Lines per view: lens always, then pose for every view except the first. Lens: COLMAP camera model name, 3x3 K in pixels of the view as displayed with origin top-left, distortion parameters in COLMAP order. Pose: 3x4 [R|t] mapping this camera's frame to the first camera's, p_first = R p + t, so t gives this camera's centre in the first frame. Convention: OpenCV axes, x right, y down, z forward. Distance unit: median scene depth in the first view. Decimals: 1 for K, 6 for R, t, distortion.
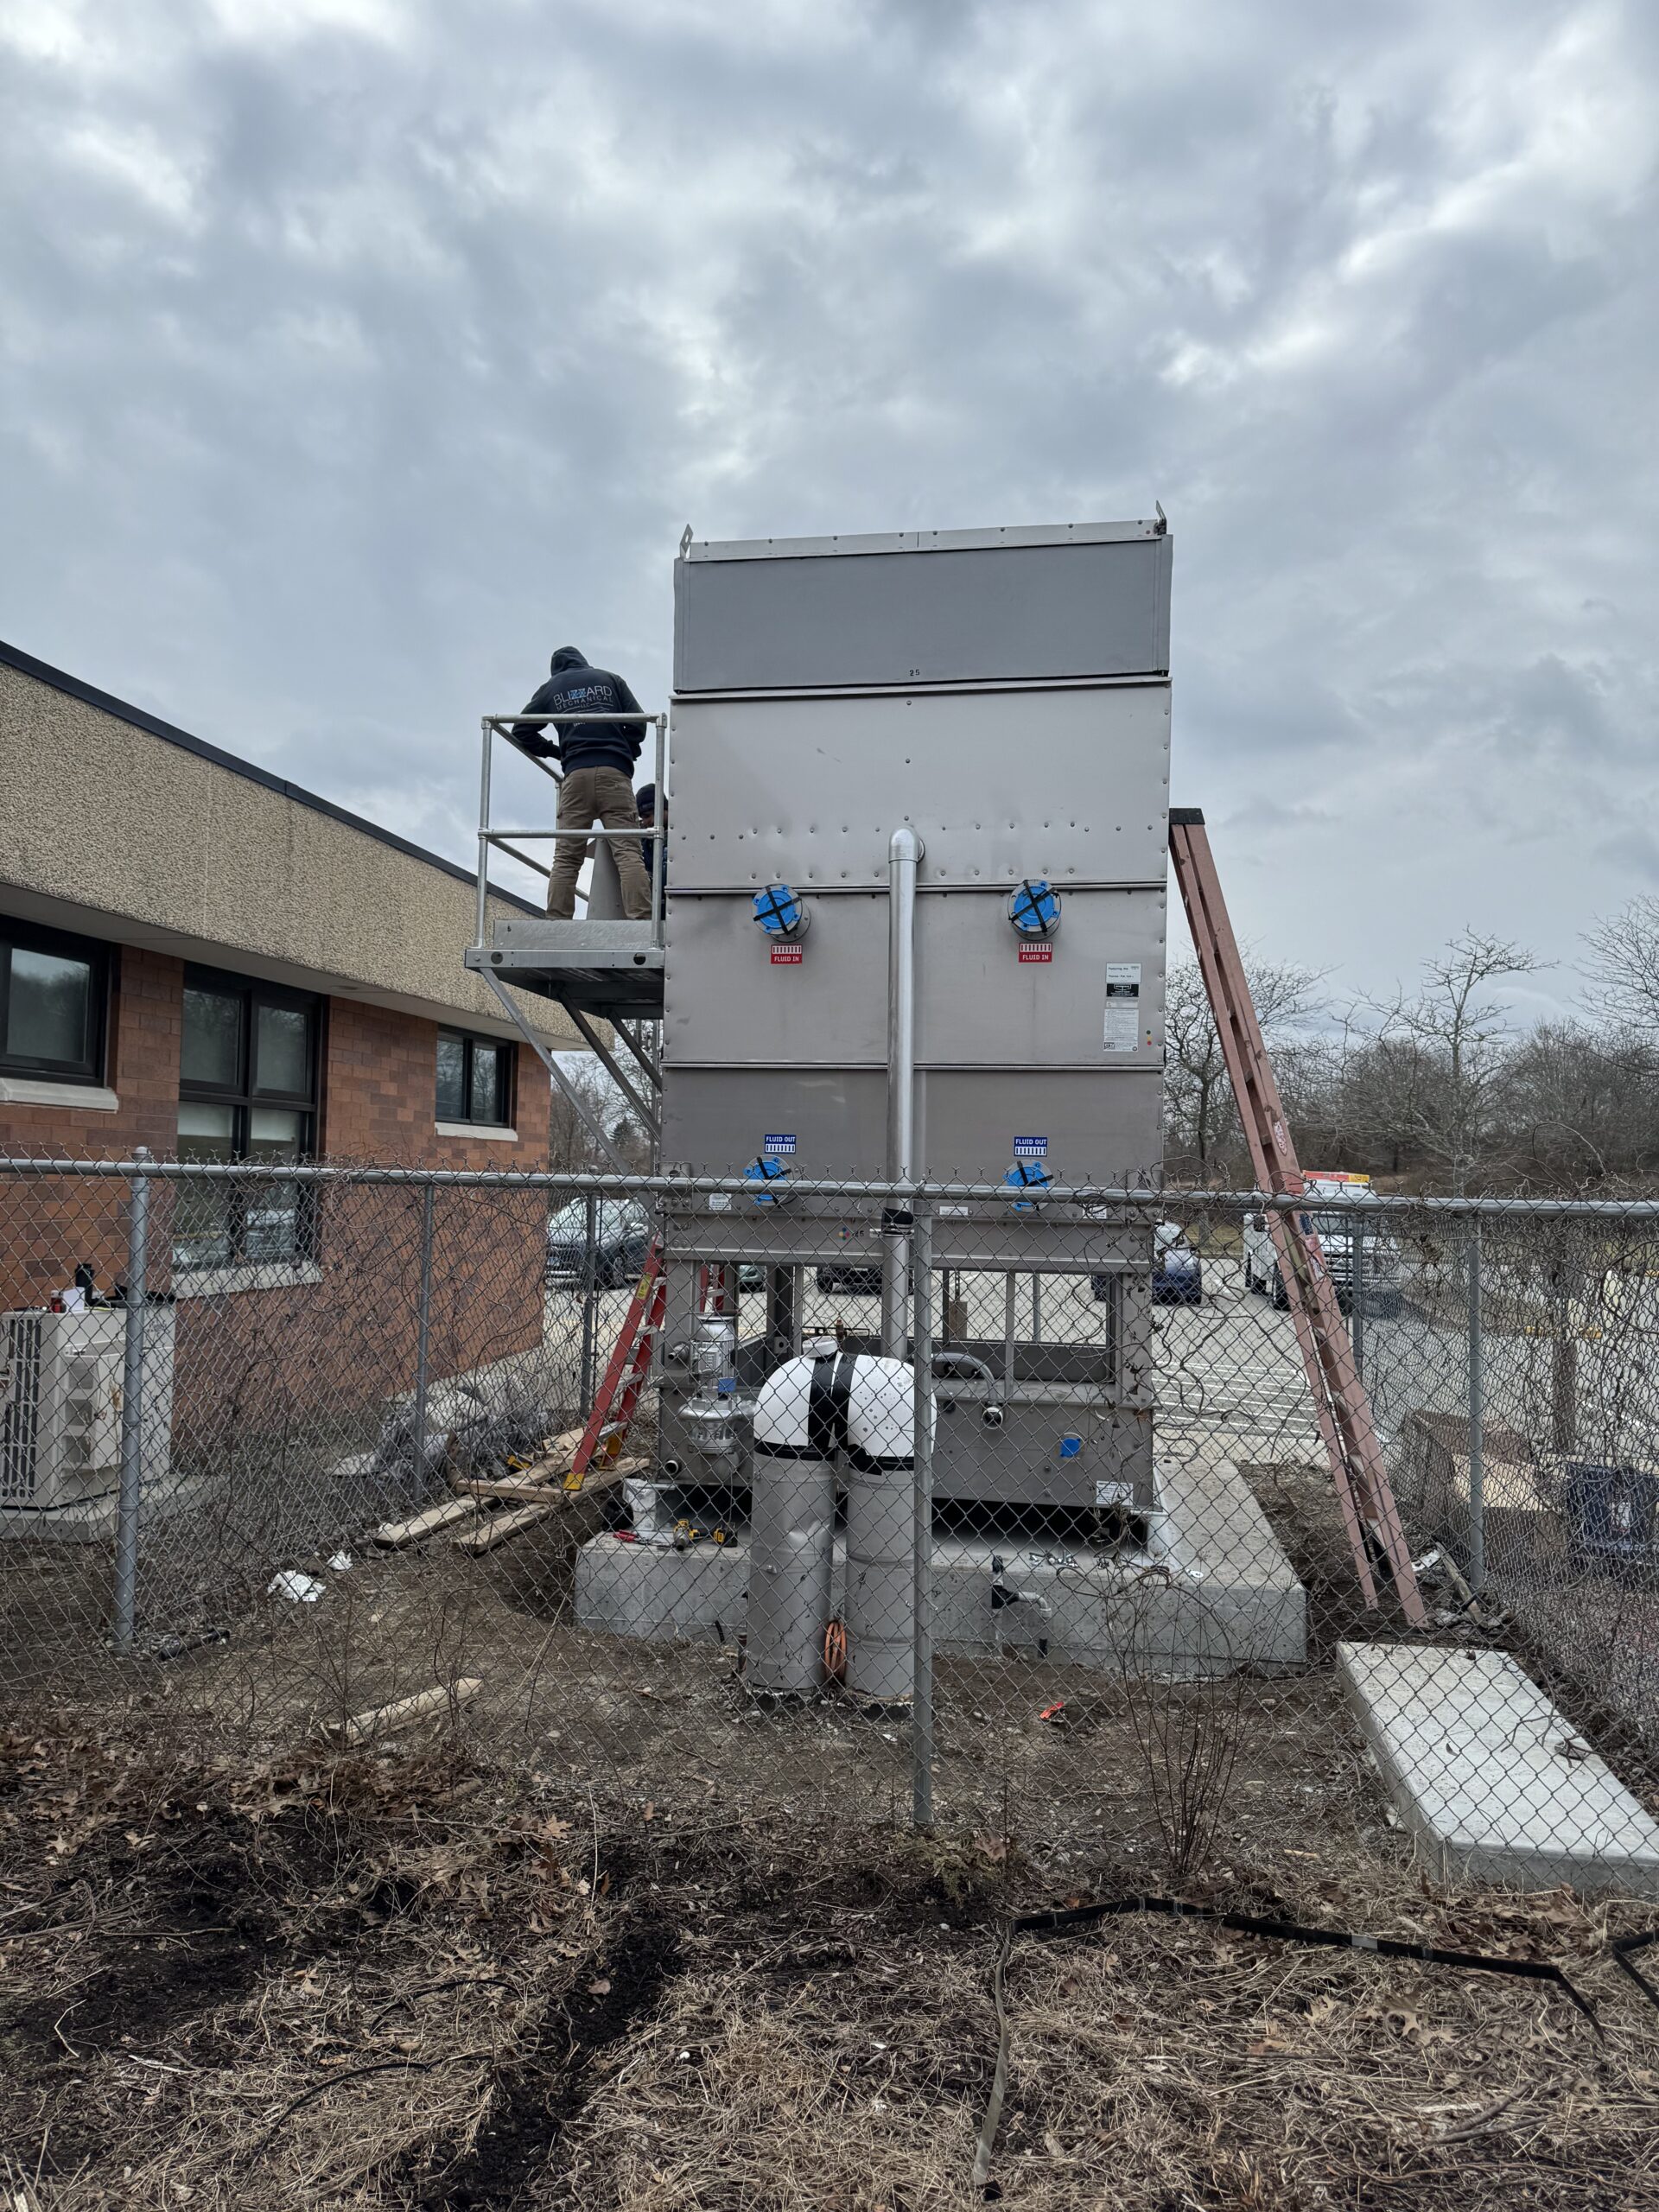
lens RADIAL K [[1563.7, 0, 839.0], [0, 1563.7, 1131.2], [0, 0, 1]] dist [0.039130, -0.049739]
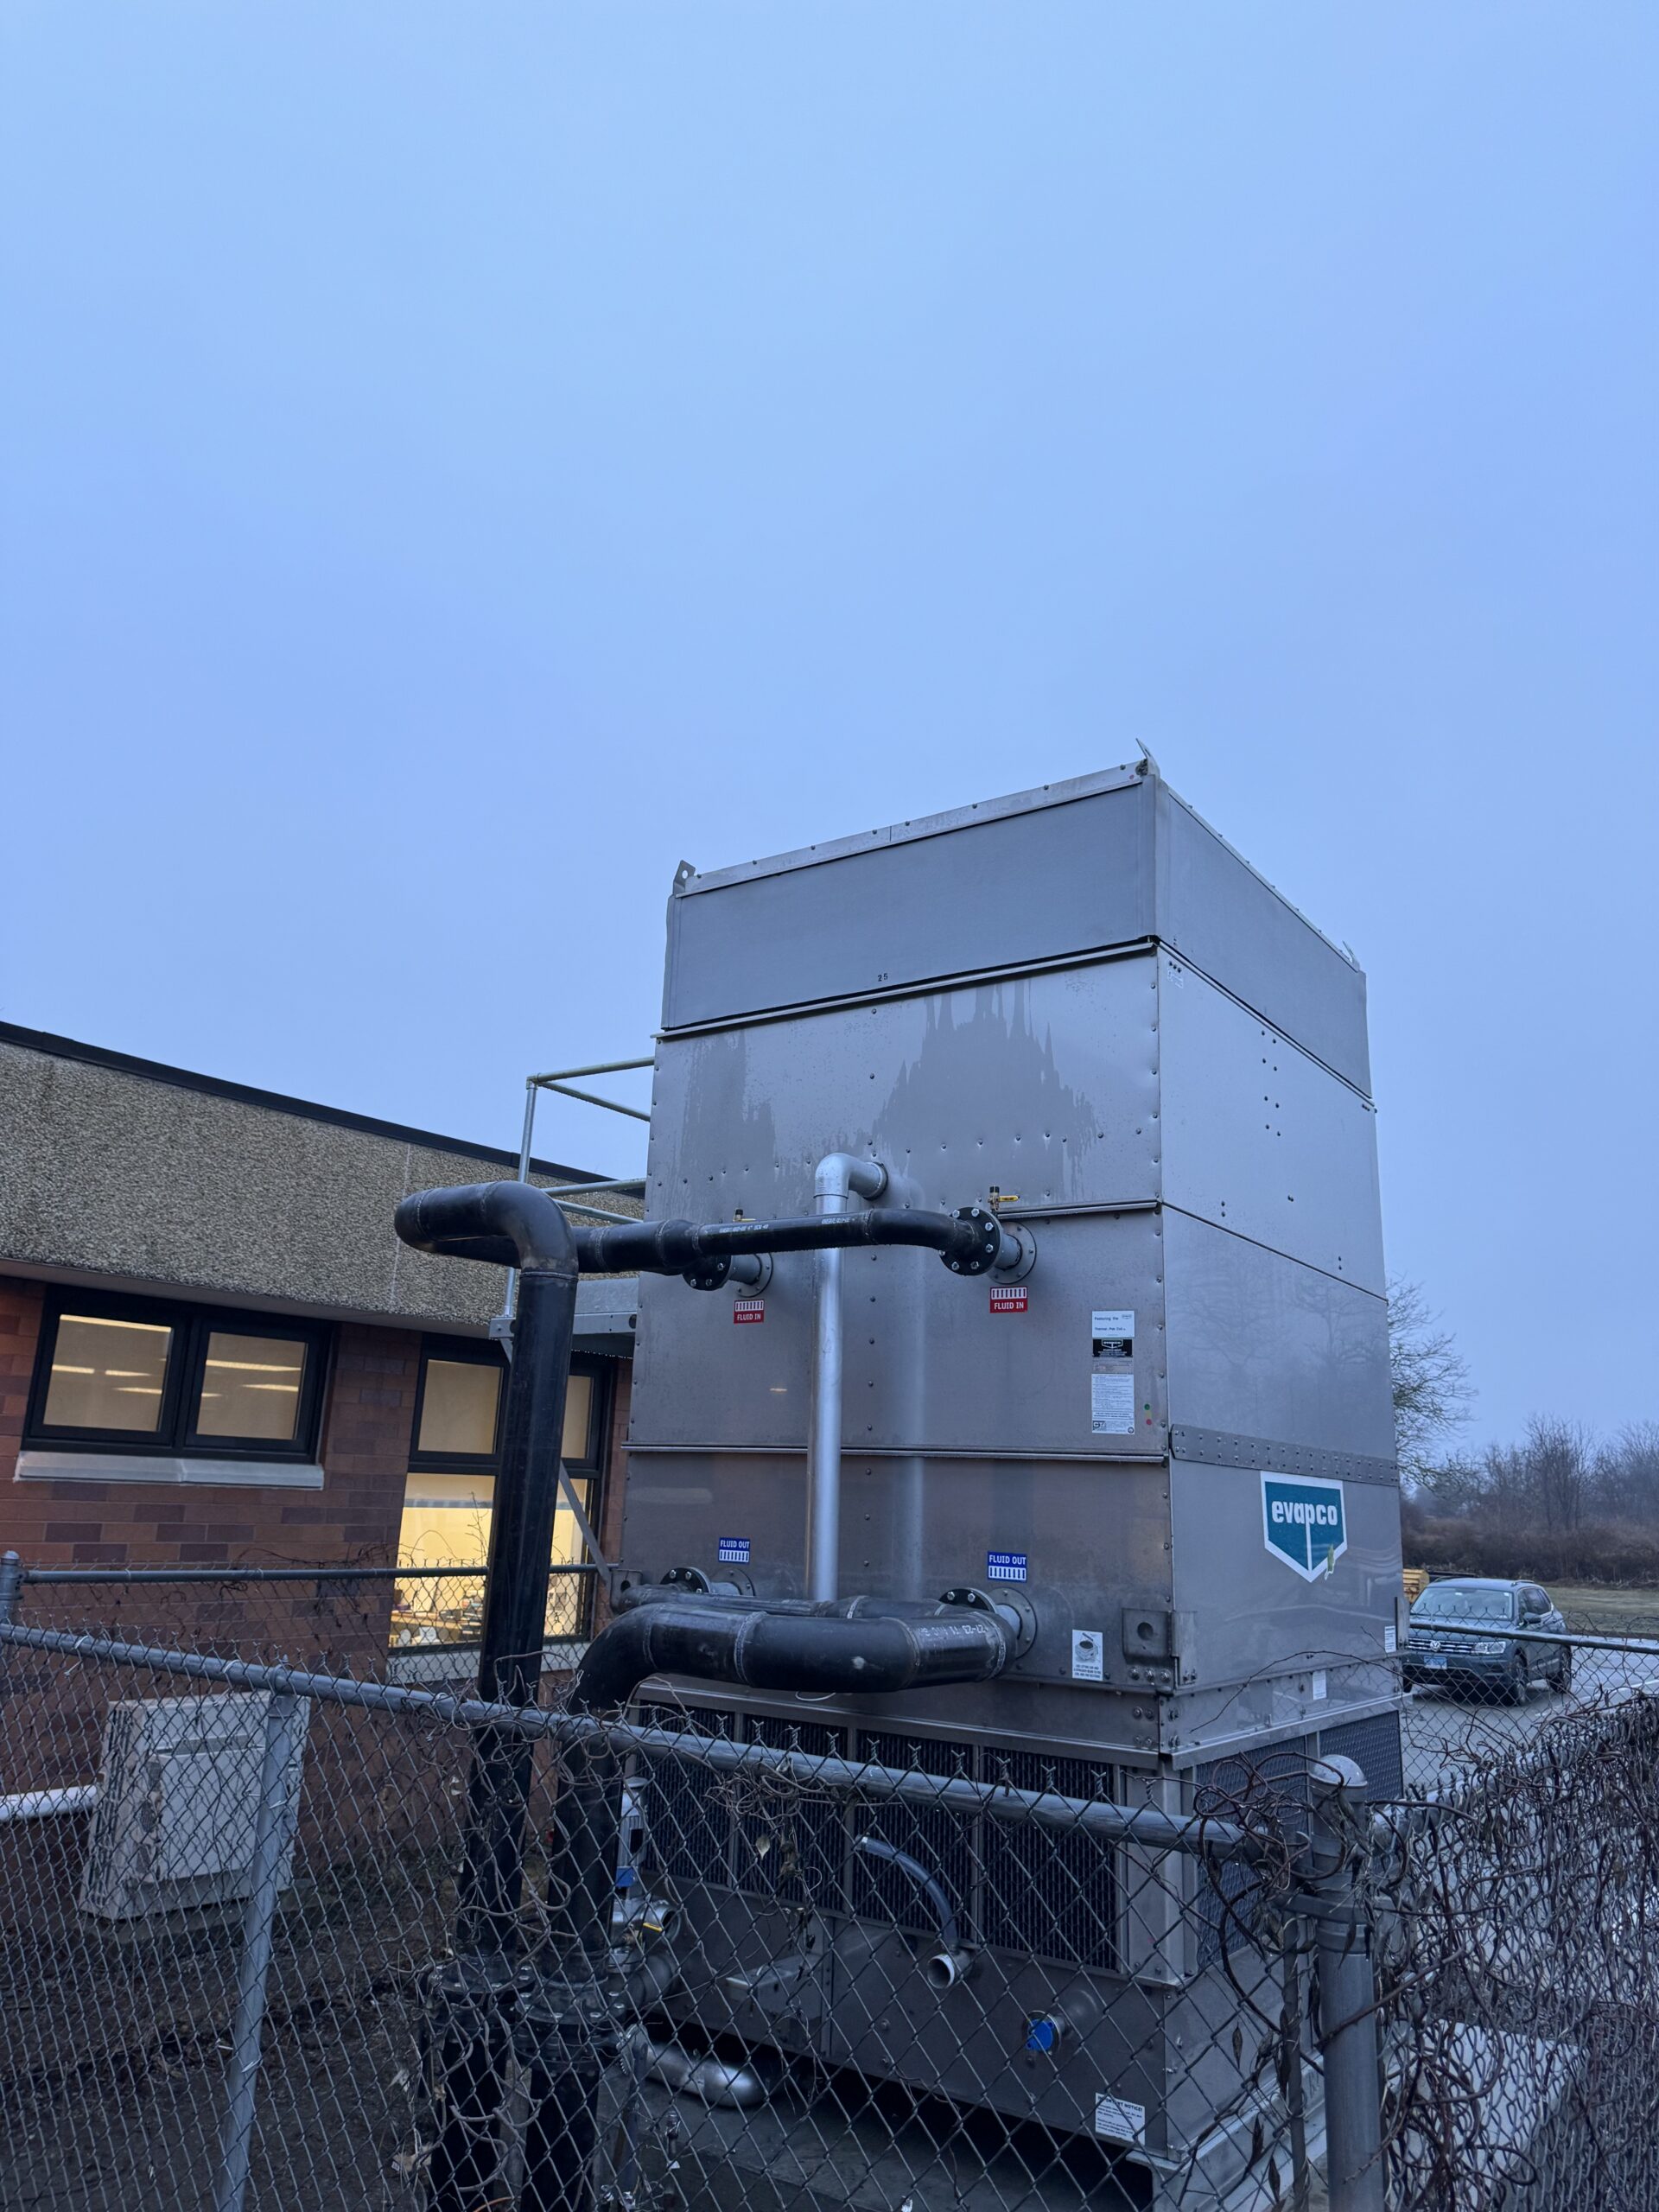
lens RADIAL K [[1563.7, 0, 811.6], [0, 1563.7, 1062.5], [0, 0, 1]] dist [0.039130, -0.049739]
pose [[0.894969, -0.108803, -0.432658, 0.284454], [-0.002682, 0.968475, -0.249096, -0.025666], [0.446121, 0.224094, 0.866463, 0.189581]]
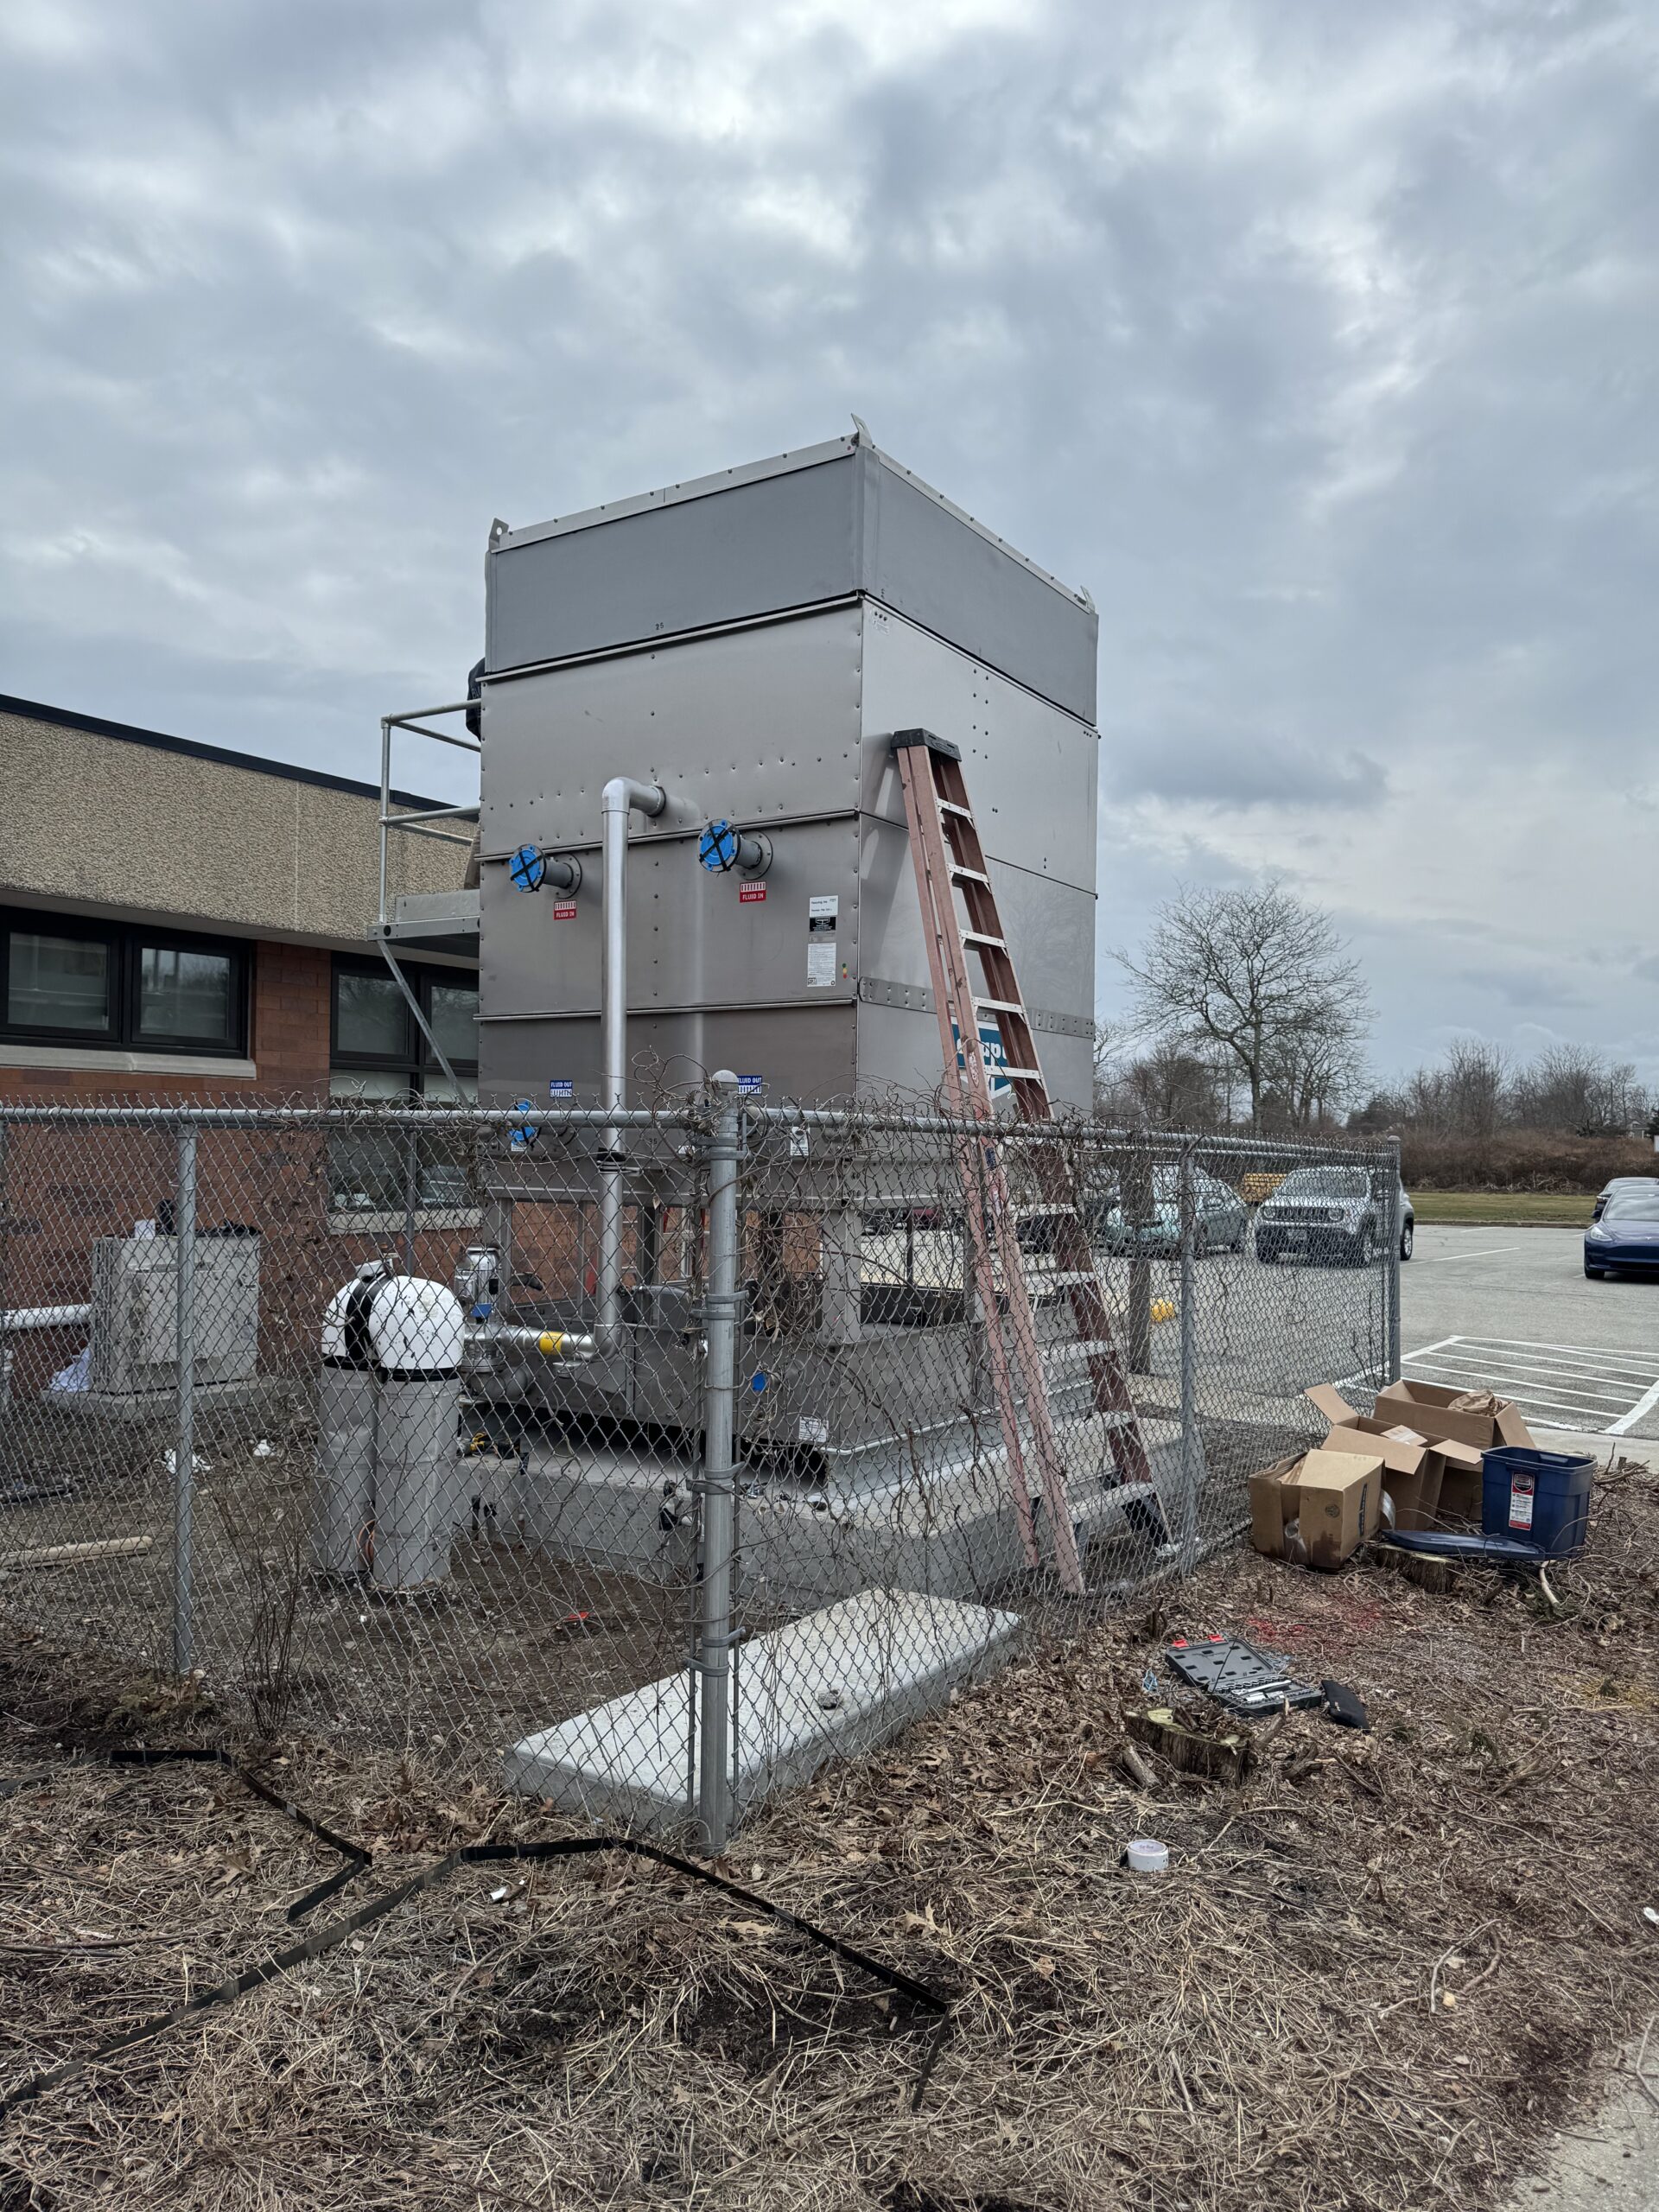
lens RADIAL K [[1563.7, 0, 832.7], [0, 1563.7, 1143.7], [0, 0, 1]] dist [0.039130, -0.049739]
pose [[0.909882, -0.009405, -0.414761, 0.432202], [0.020786, 0.999521, 0.022934, 0.018593], [0.414346, -0.029489, 0.909641, 0.076782]]
